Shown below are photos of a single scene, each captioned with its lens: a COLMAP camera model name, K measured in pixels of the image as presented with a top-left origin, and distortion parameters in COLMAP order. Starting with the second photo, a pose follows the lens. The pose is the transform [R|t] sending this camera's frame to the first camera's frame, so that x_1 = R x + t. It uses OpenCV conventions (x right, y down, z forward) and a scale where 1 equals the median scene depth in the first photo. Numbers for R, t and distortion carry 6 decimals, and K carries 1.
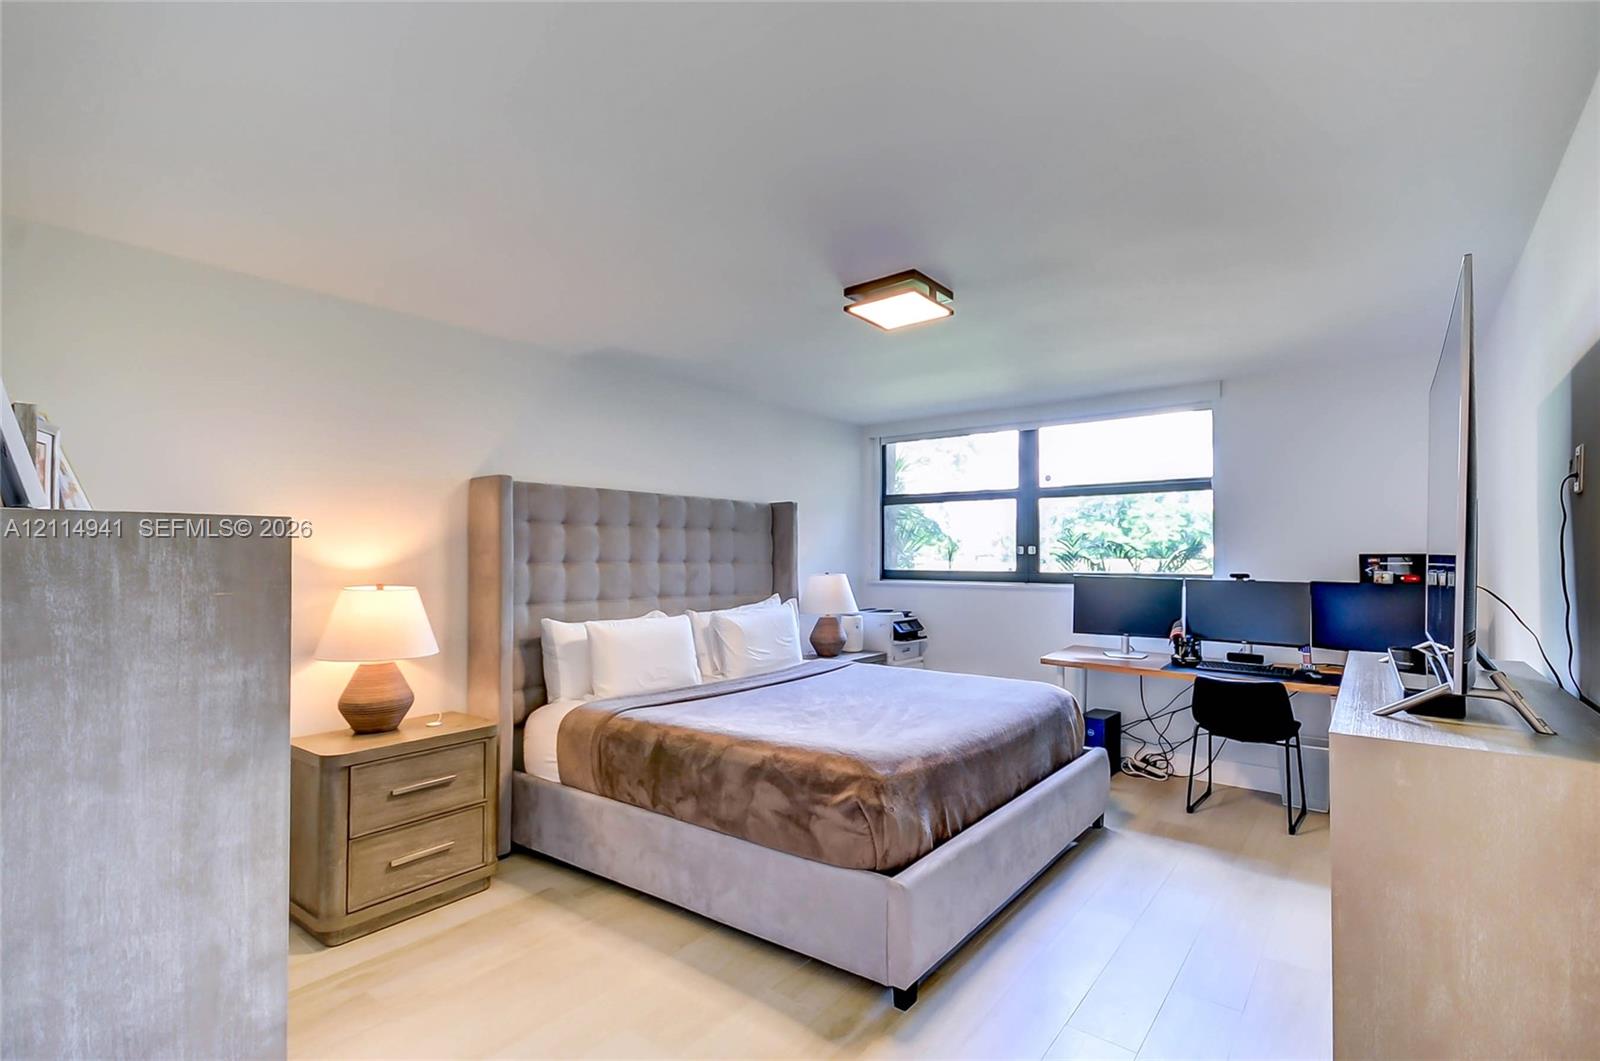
lens RADIAL K [[744.9, 0, 829.0], [0, 744.9, 536.1], [0, 0, 1]] dist [0.012104, 0.000139]
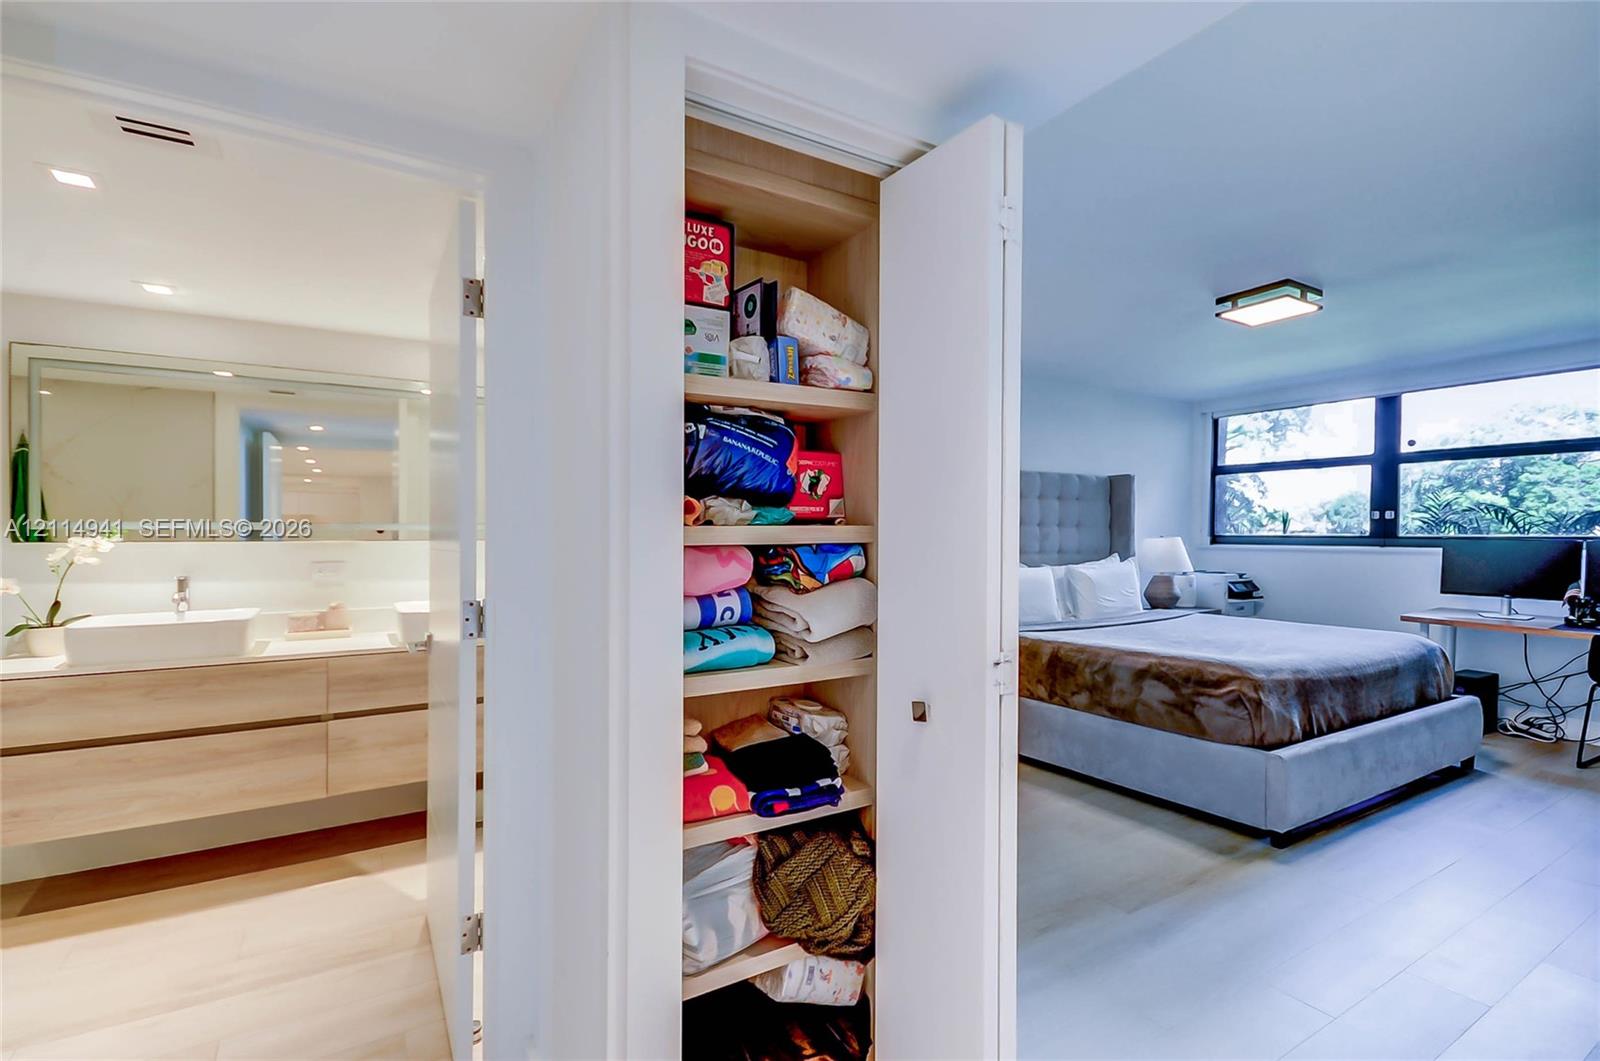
lens RADIAL K [[721.3, 0, 804.9], [0, 721.3, 541.3], [0, 0, 1]] dist [0.030030, -0.013743]
pose [[0.924501, 0.006736, -0.381121, -0.106794], [0.008166, 0.999264, 0.037471, 0.014417], [0.381093, -0.037755, 0.923765, -0.286167]]
